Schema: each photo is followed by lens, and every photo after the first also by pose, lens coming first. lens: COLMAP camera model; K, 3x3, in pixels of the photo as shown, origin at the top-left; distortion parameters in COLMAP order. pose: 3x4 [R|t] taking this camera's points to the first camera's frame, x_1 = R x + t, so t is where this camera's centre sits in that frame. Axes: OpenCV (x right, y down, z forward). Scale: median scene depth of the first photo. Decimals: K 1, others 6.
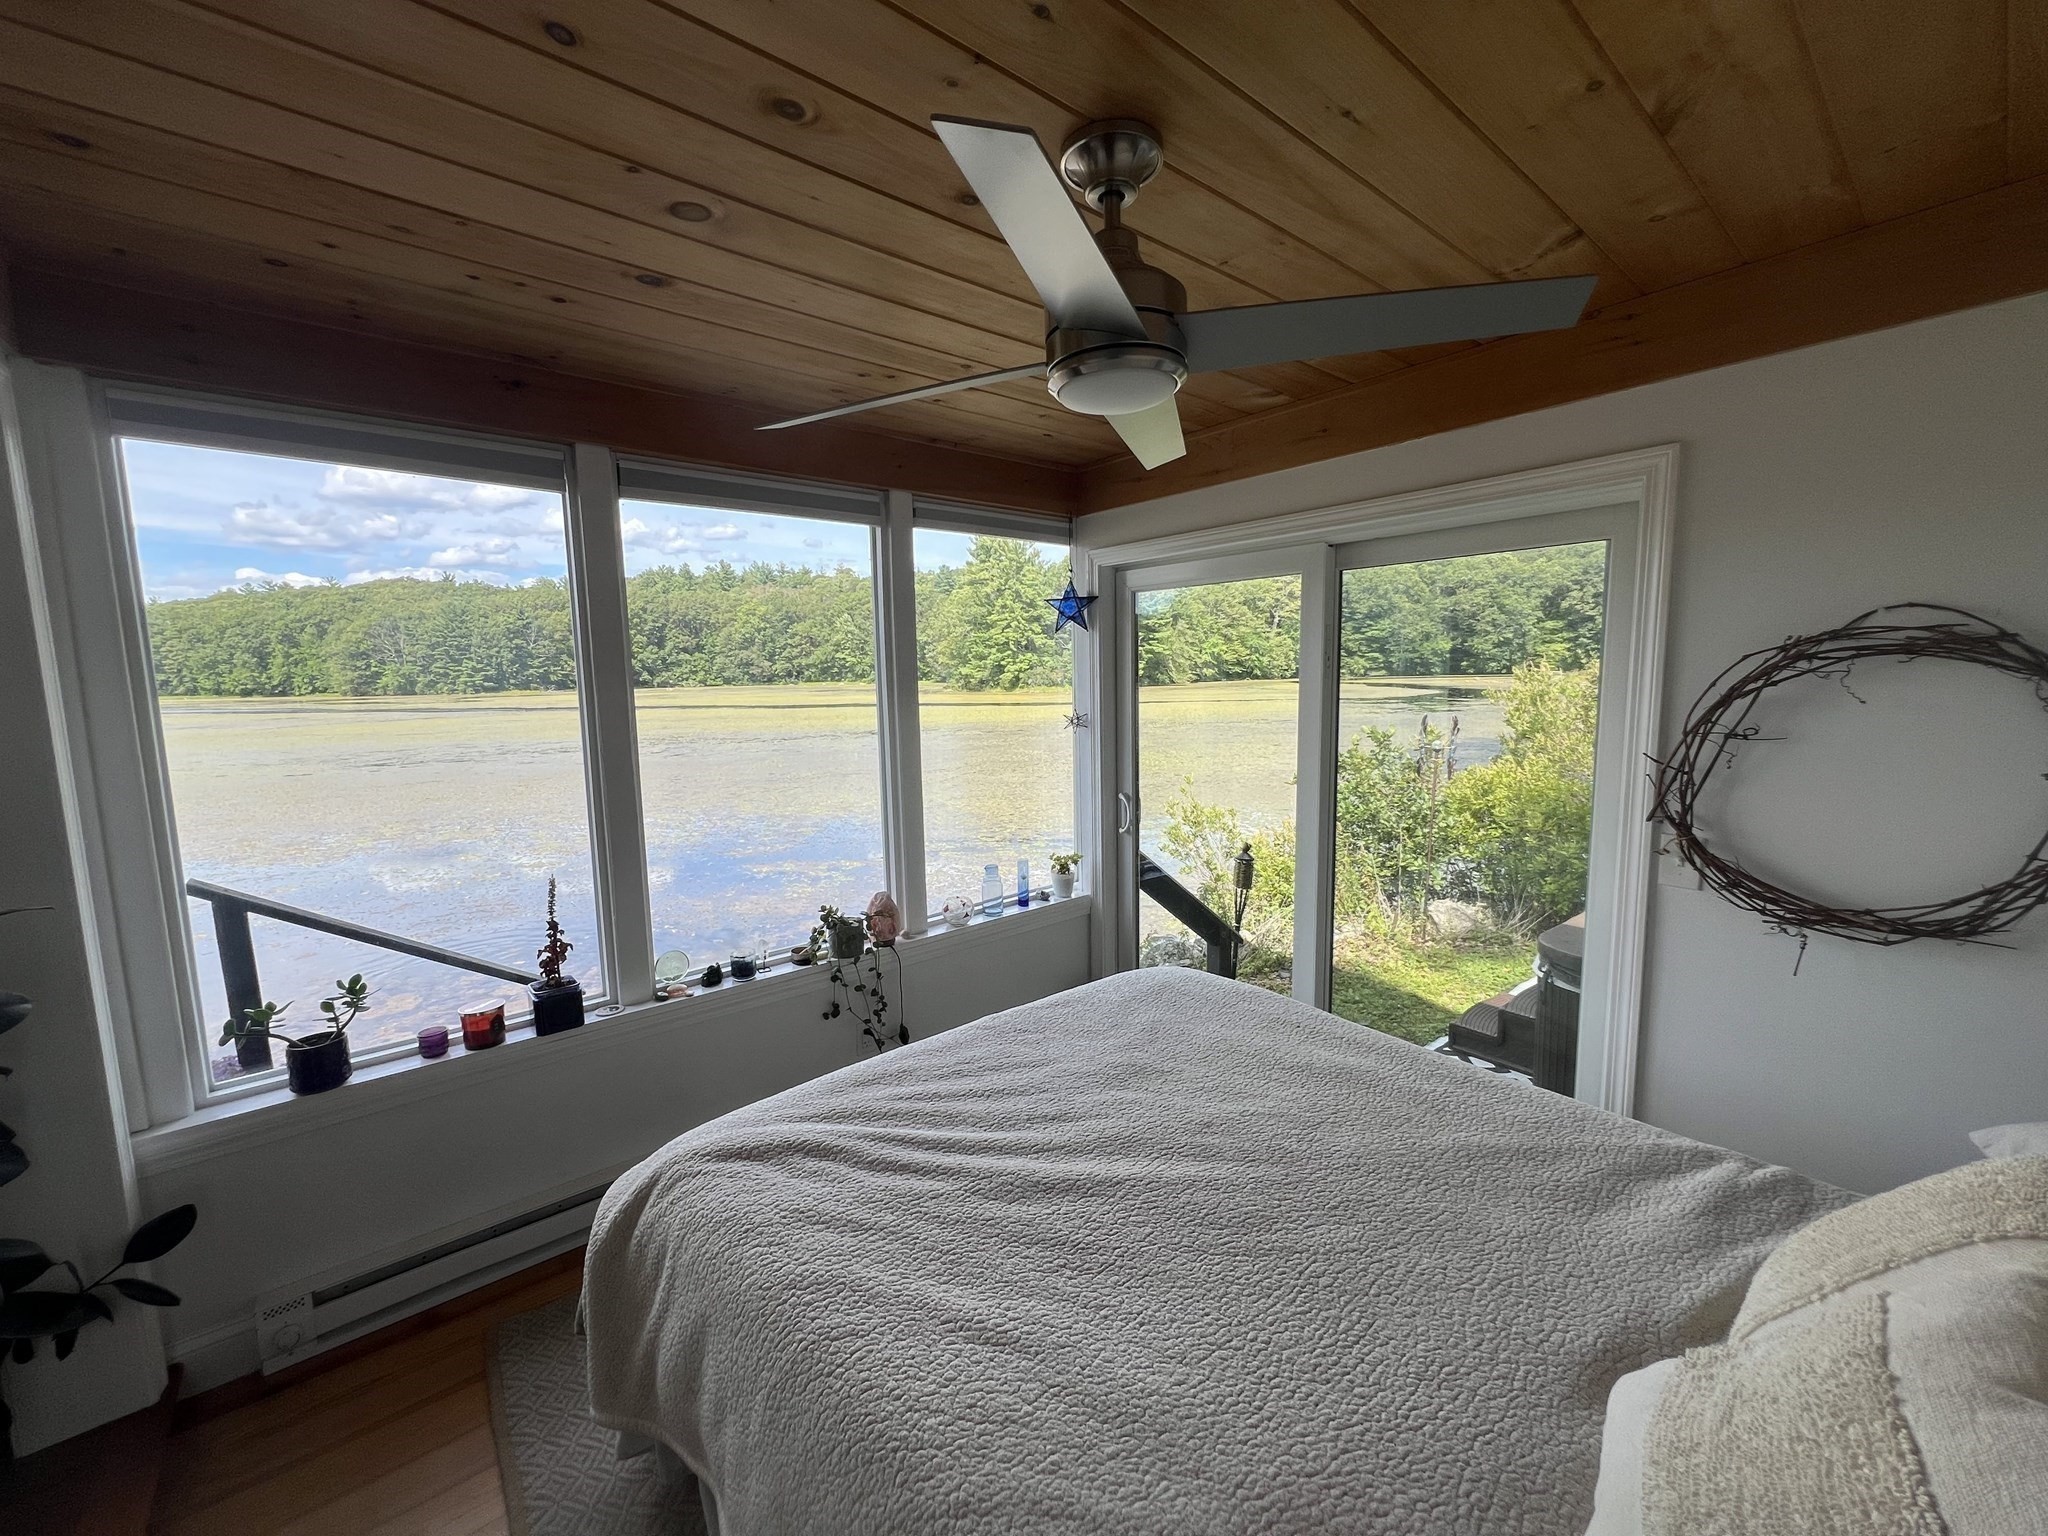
lens RADIAL K [[818.6, 0, 1025.4], [0, 818.6, 769.5], [0, 0, 1]] dist [-0.002144, -0.000088]
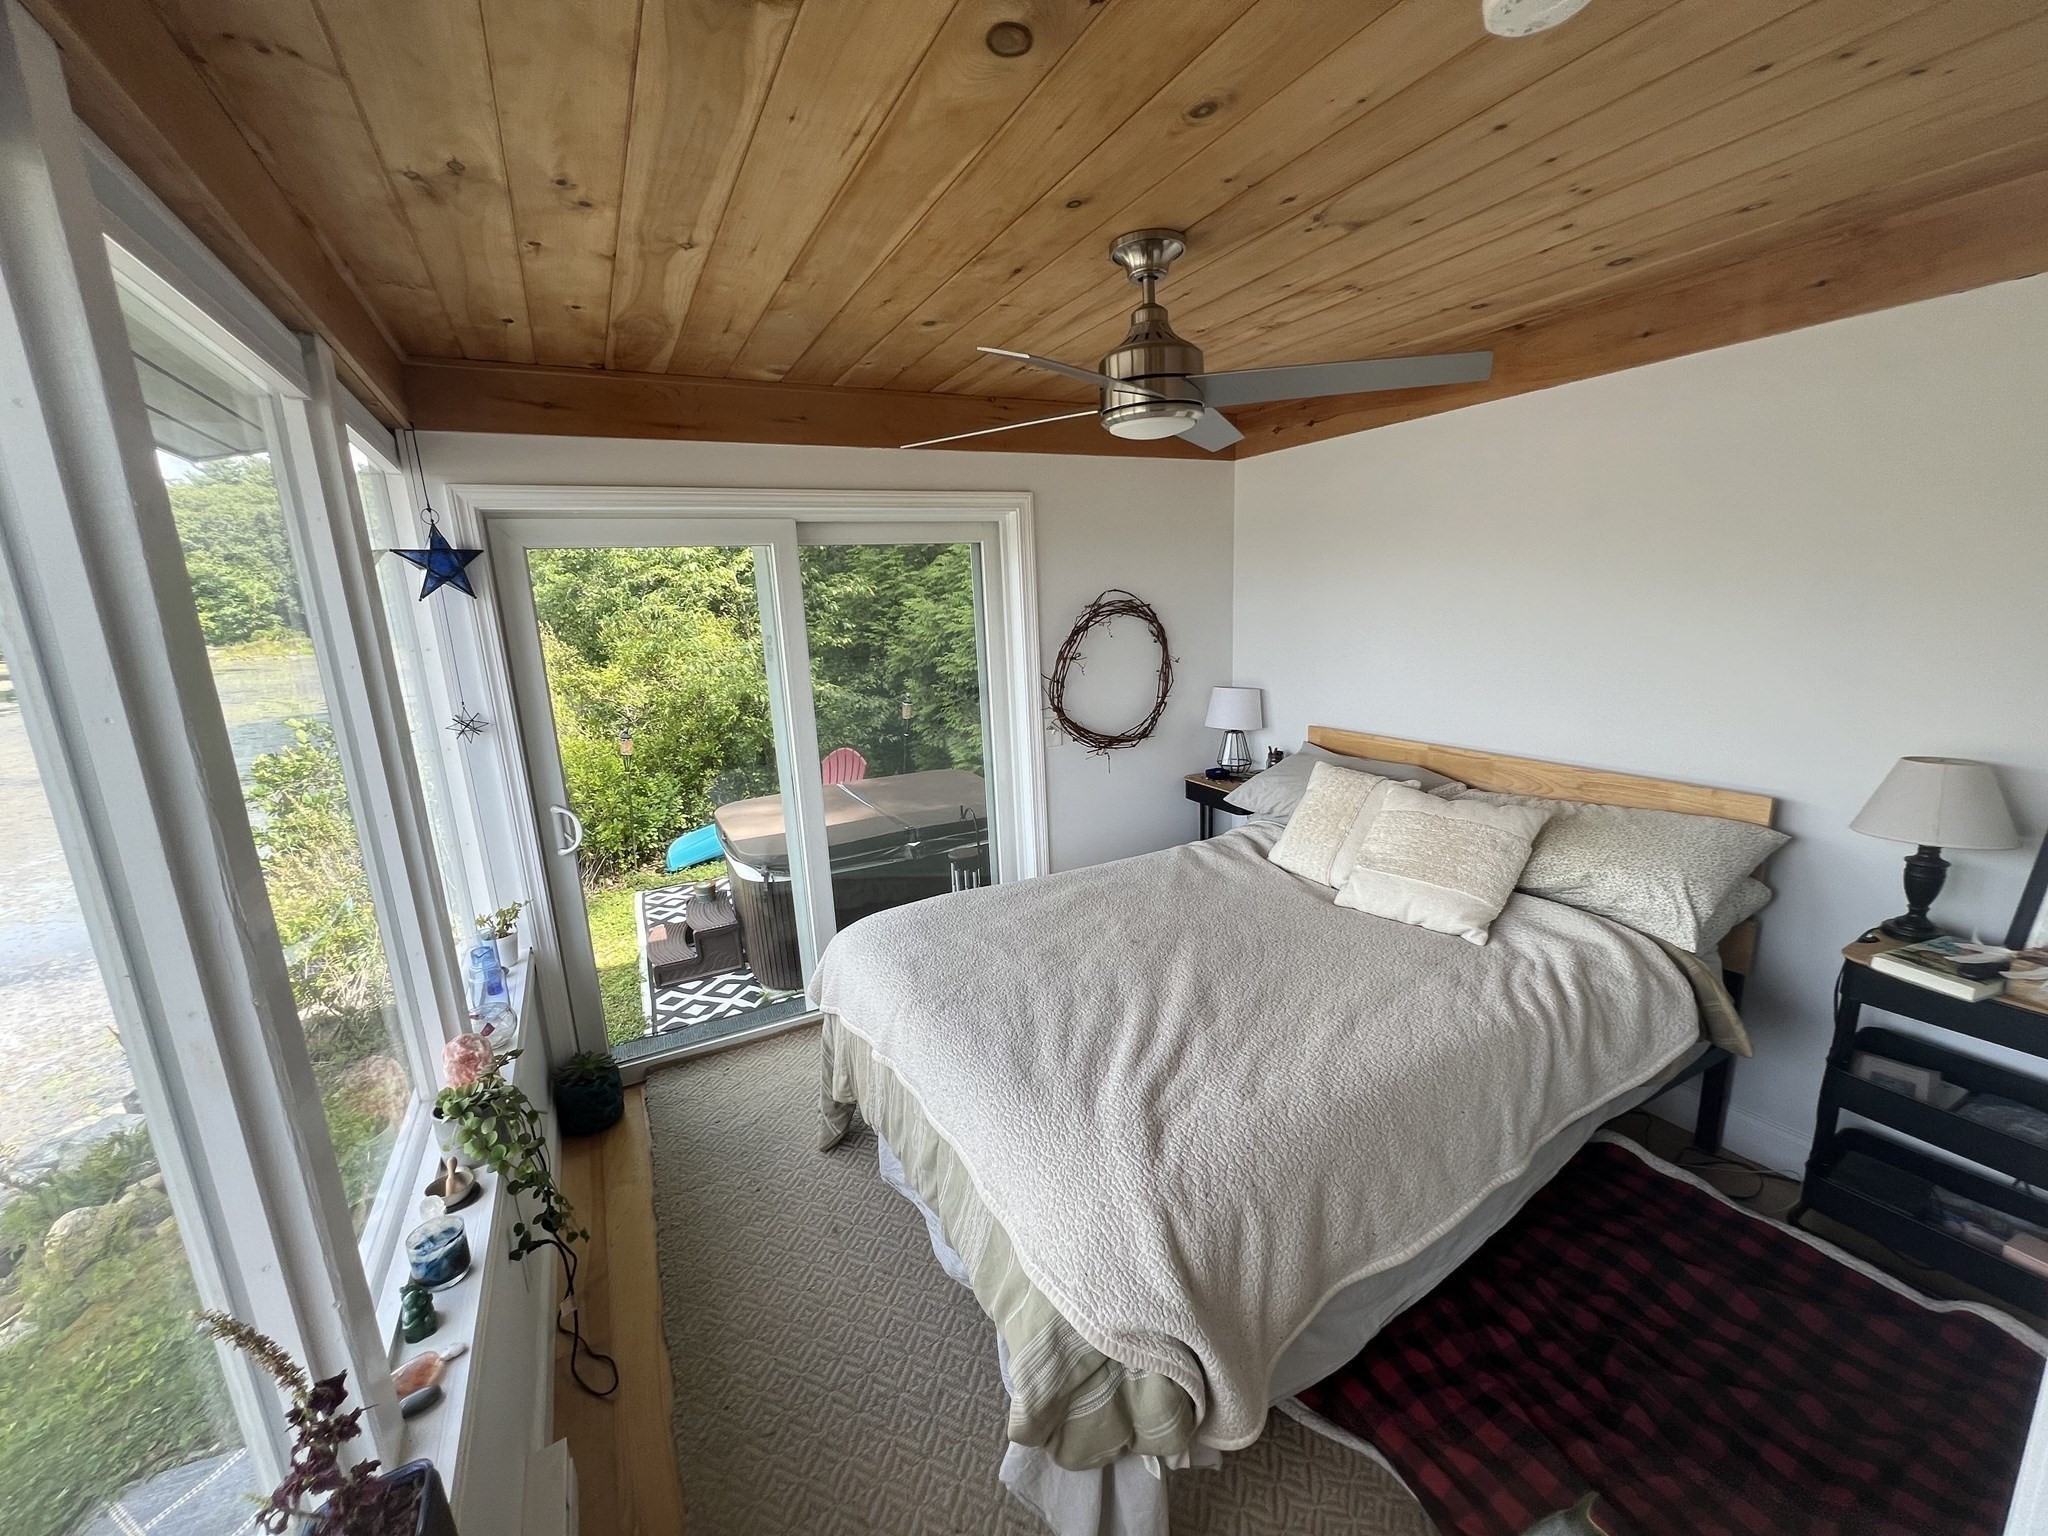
lens RADIAL K [[818.8, 0, 1022.0], [0, 818.8, 770.7], [0, 0, 1]] dist [-0.001663, 0.000535]
pose [[0.201369, -0.197157, 0.959468, -0.552414], [0.158446, 0.973190, 0.166722, -0.066355], [-0.966615, 0.118451, 0.227209, 0.392600]]
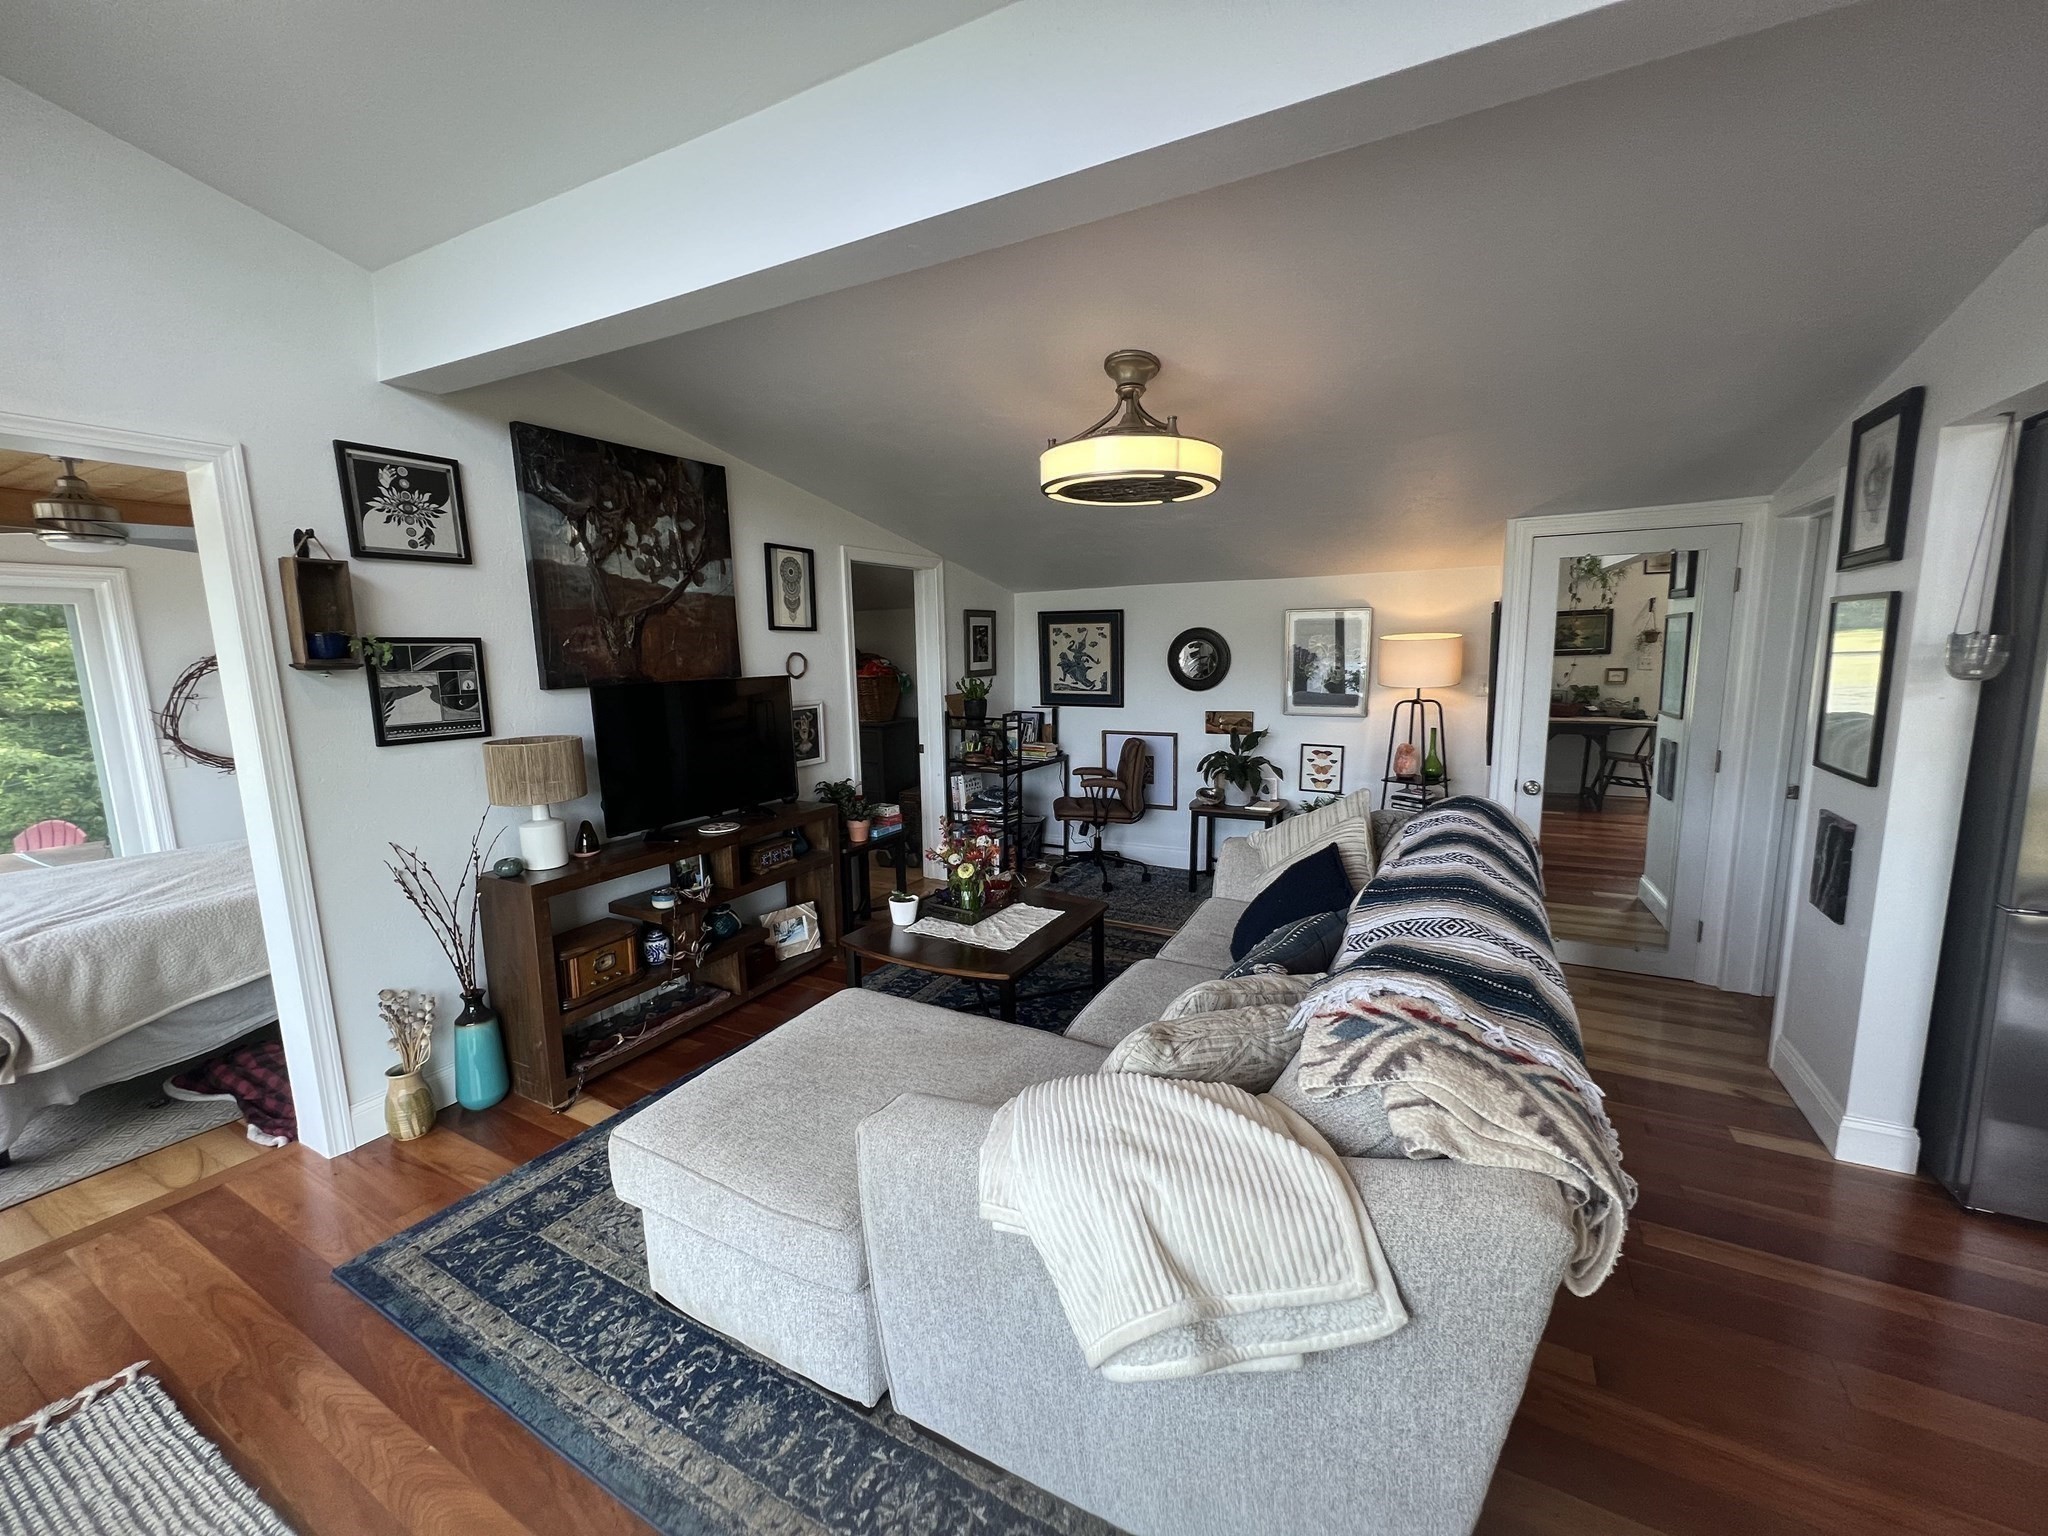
lens RADIAL K [[818.8, 0, 1022.0], [0, 818.8, 770.7], [0, 0, 1]] dist [-0.001663, 0.000535]
pose [[-0.367615, -0.110668, 0.923370, -1.231761], [0.138679, 0.975269, 0.172100, 0.050089], [-0.919580, 0.191318, -0.343177, -0.204613]]
